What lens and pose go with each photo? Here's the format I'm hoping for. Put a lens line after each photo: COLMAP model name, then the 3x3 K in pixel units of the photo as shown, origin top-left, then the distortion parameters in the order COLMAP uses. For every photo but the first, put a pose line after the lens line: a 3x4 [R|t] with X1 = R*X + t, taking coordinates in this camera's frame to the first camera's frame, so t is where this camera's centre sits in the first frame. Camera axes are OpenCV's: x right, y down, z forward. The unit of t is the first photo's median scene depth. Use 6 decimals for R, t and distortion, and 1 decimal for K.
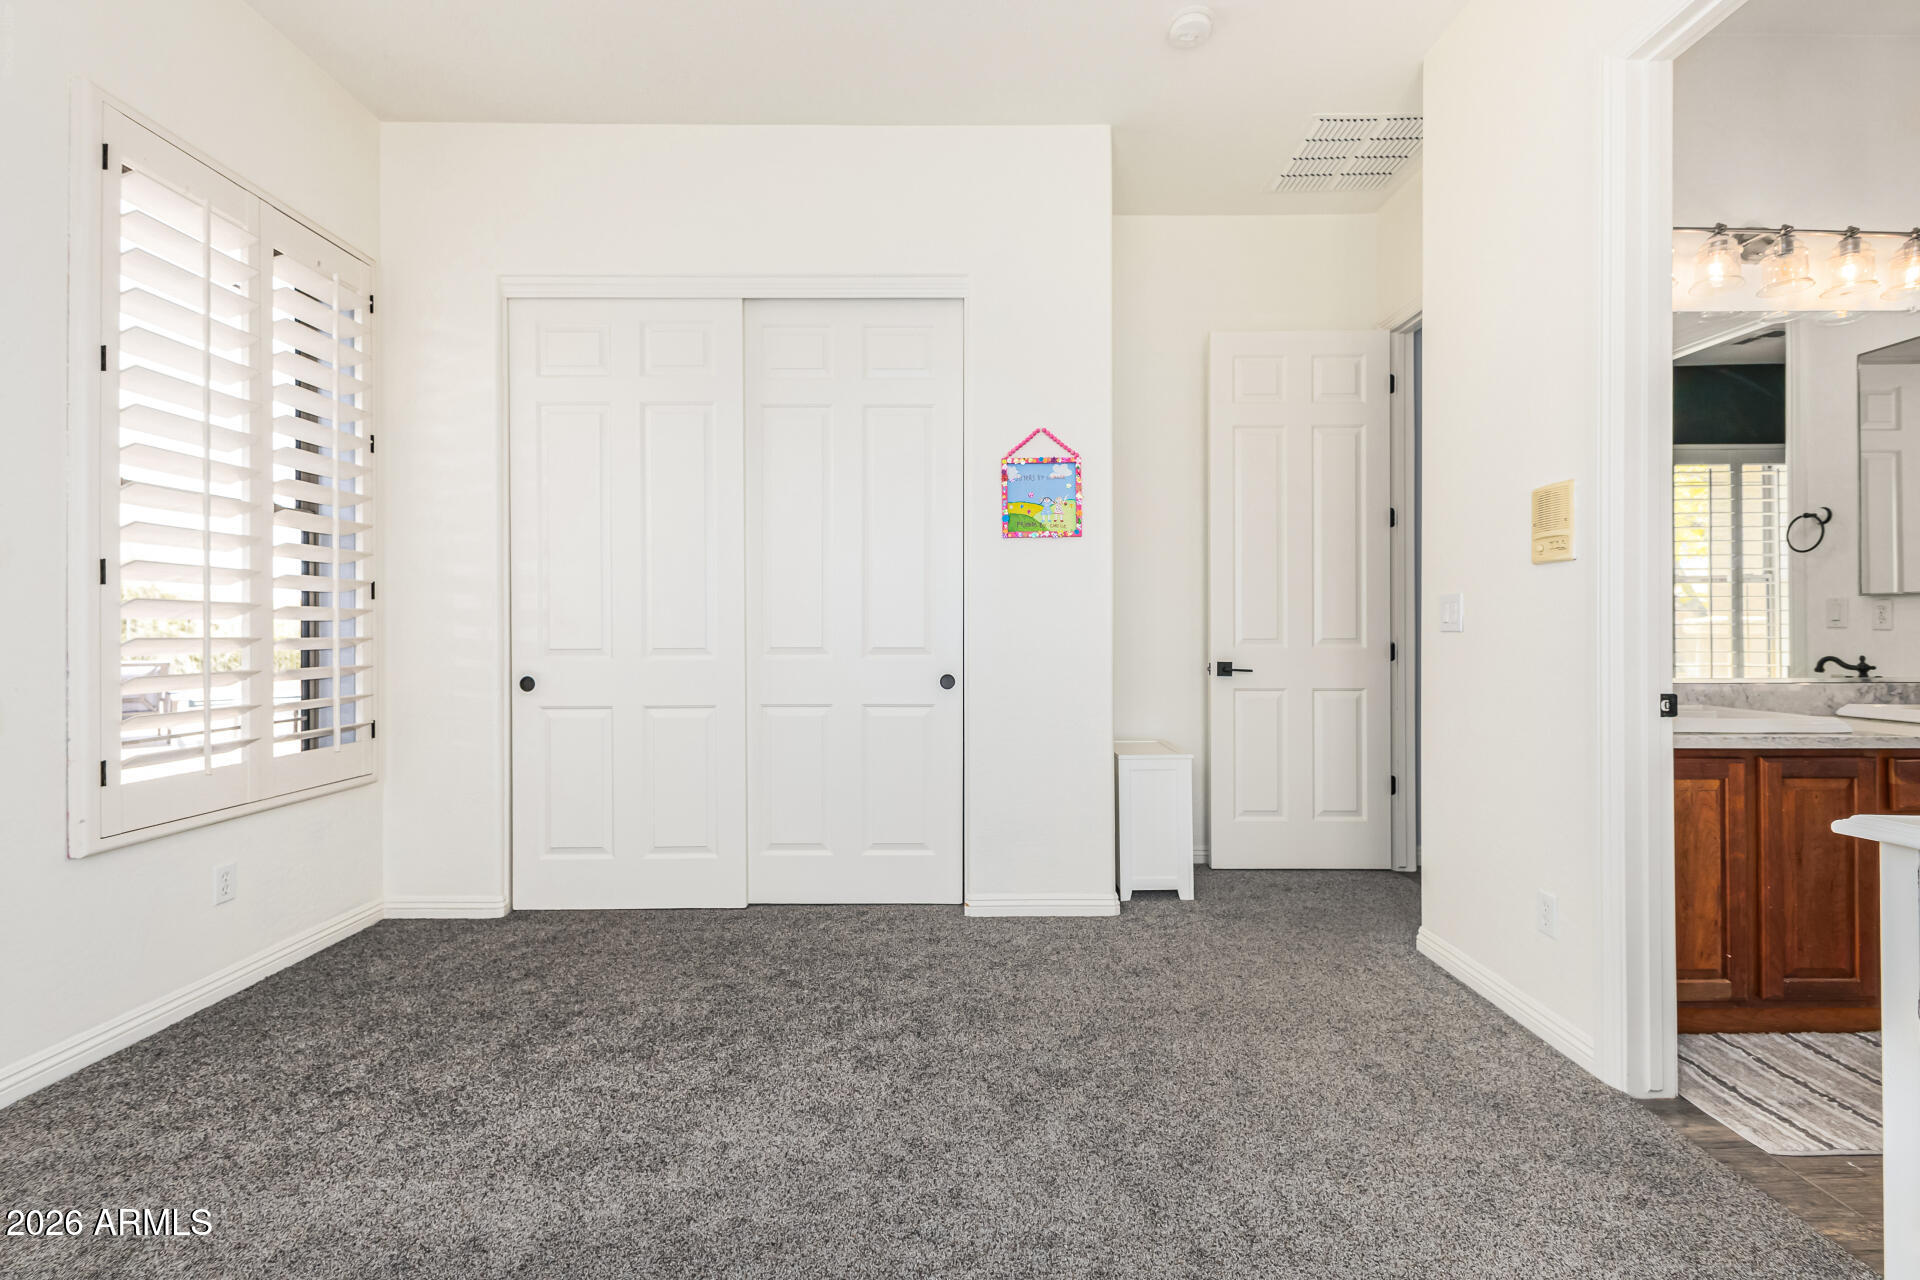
lens RADIAL K [[823.8, 0, 959.4], [0, 823.8, 630.8], [0, 0, 1]] dist [0.013230, -0.004657]
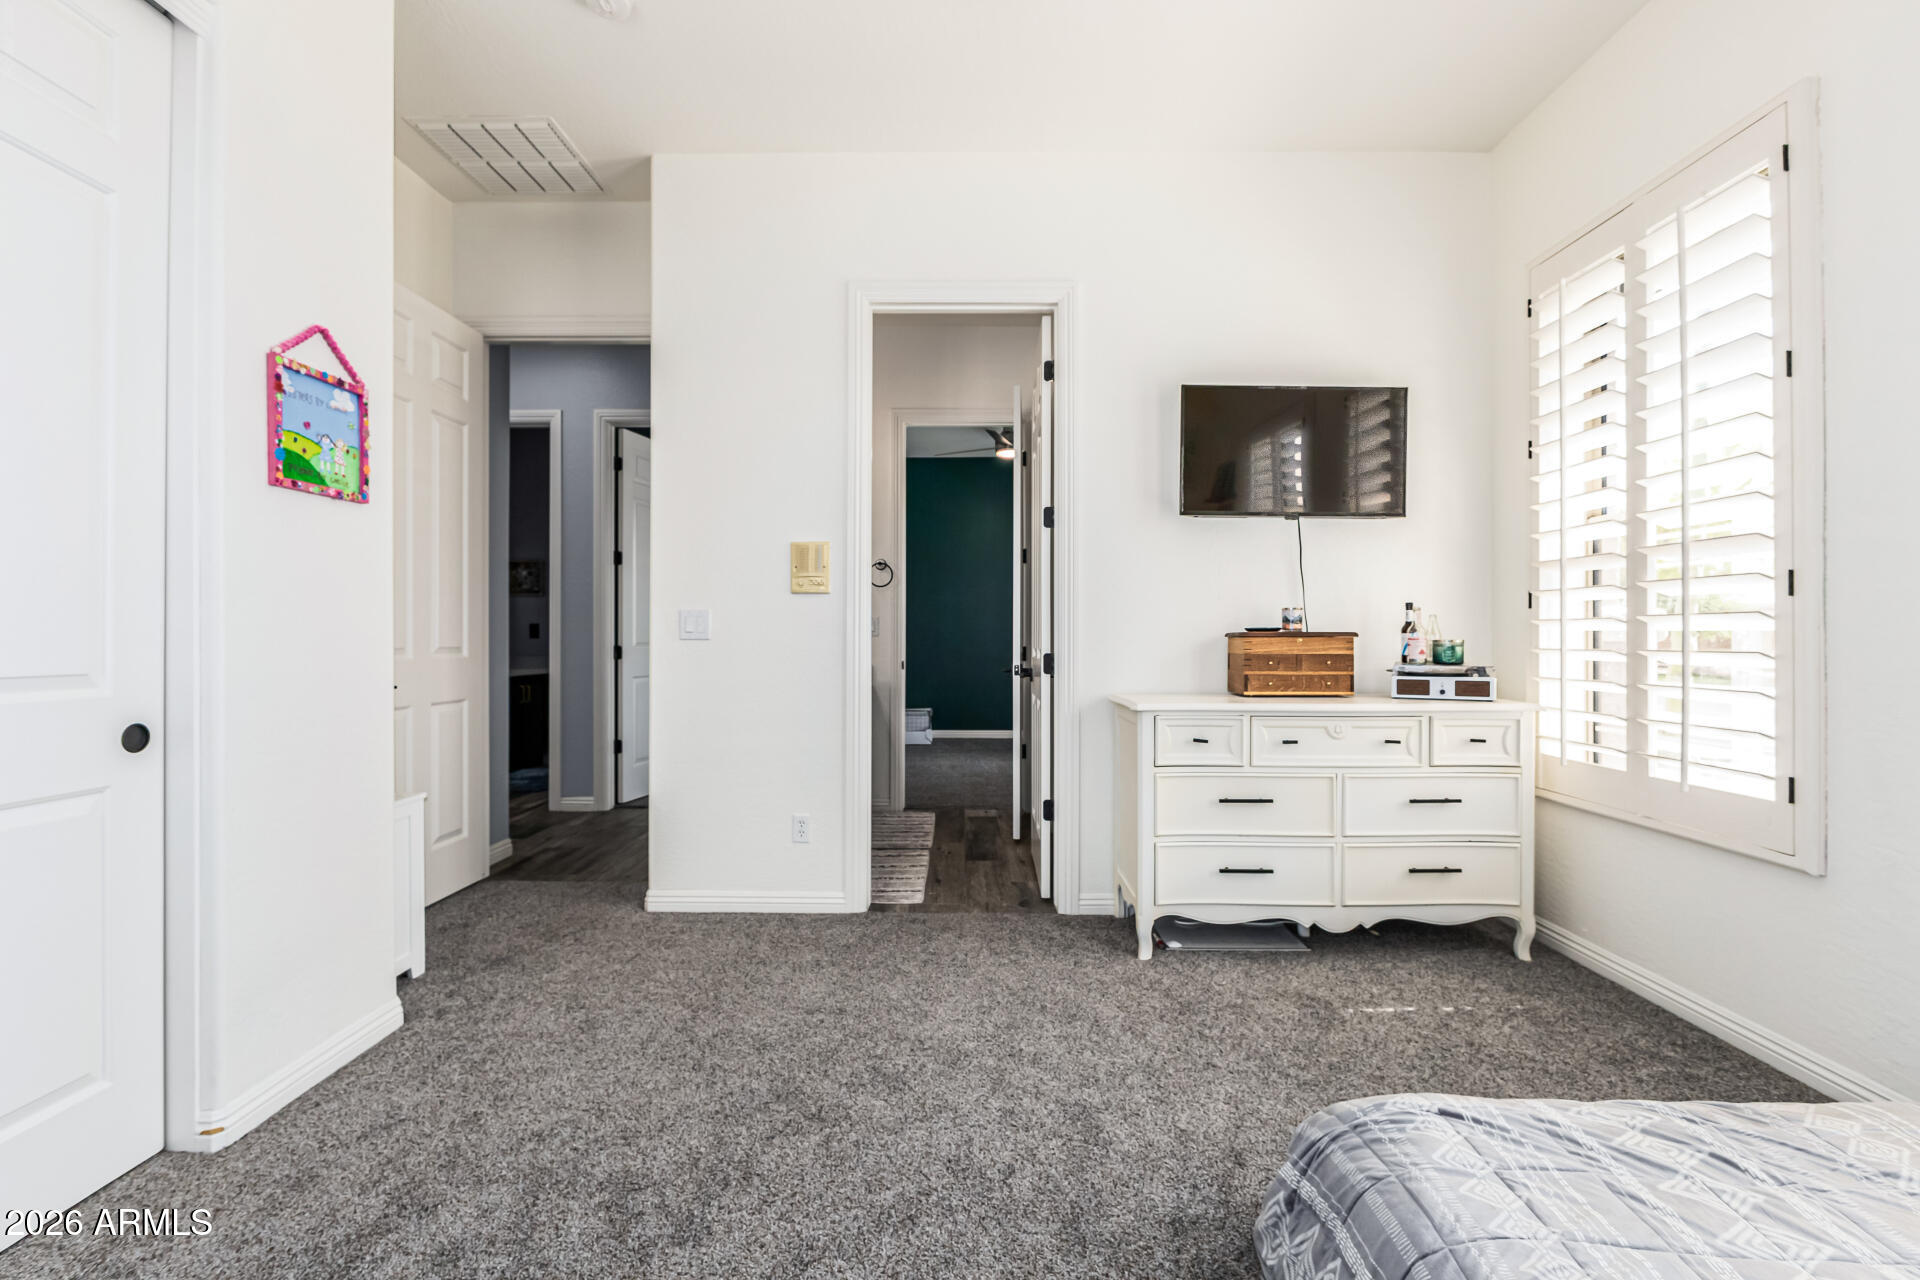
lens RADIAL K [[823.8, 0, 959.9], [0, 823.8, 636.8], [0, 0, 1]] dist [0.013230, -0.004657]
pose [[0.013309, 0.001036, 0.999911, -0.550335], [0.000185, 0.999999, -0.001039, -0.001145], [-0.999911, 0.000199, 0.013309, 0.494151]]
